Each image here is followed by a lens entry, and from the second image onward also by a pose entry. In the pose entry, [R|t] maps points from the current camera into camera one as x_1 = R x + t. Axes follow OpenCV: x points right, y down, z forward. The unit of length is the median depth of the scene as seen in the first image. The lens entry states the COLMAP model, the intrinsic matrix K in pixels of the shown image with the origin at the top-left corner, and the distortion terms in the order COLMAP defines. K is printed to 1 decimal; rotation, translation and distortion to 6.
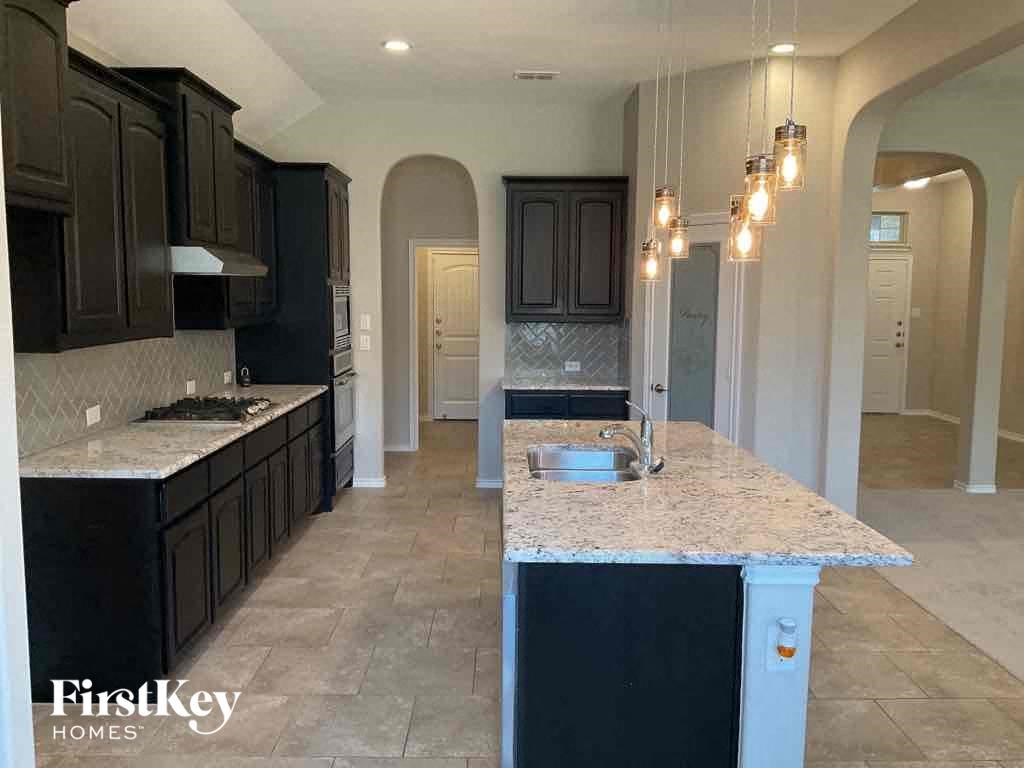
lens RADIAL K [[851.1, 0, 510.7], [0, 851.1, 384.6], [0, 0, 1]] dist [0.081233, -0.134634]
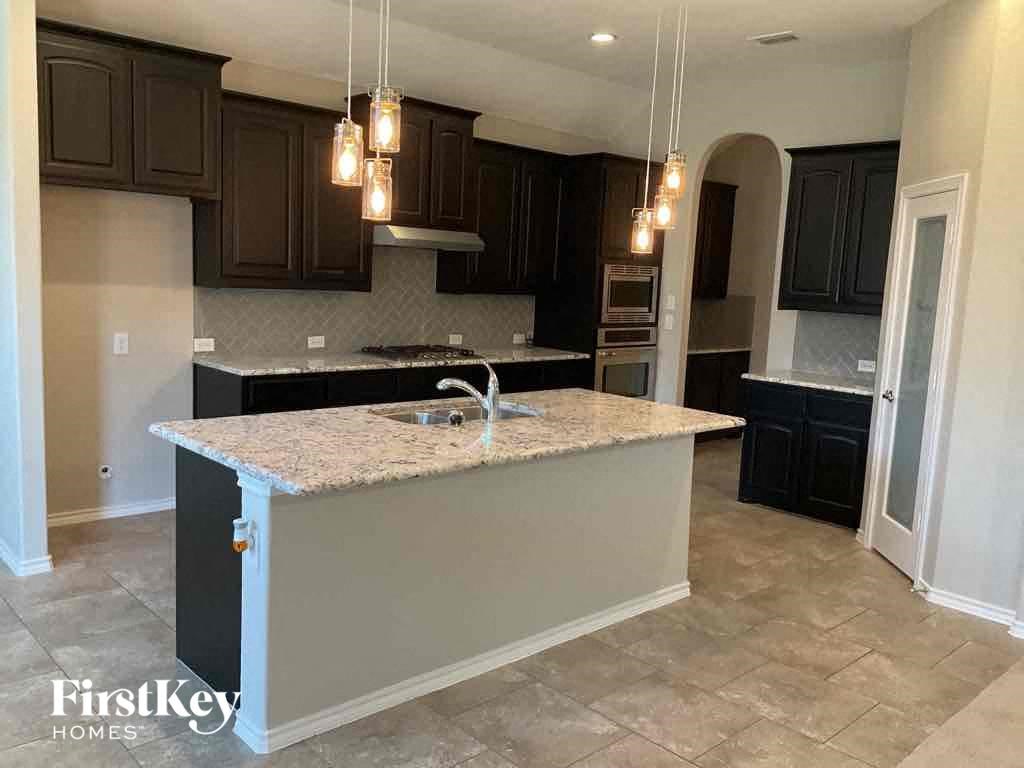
lens RADIAL K [[851.1, 0, 512.0], [0, 851.1, 382.2], [0, 0, 1]] dist [0.081233, -0.134634]
pose [[0.682738, 0.119384, -0.720844, 0.520796], [-0.122254, 0.991319, 0.048387, -0.004731], [0.720363, 0.055090, 0.691406, 0.169976]]
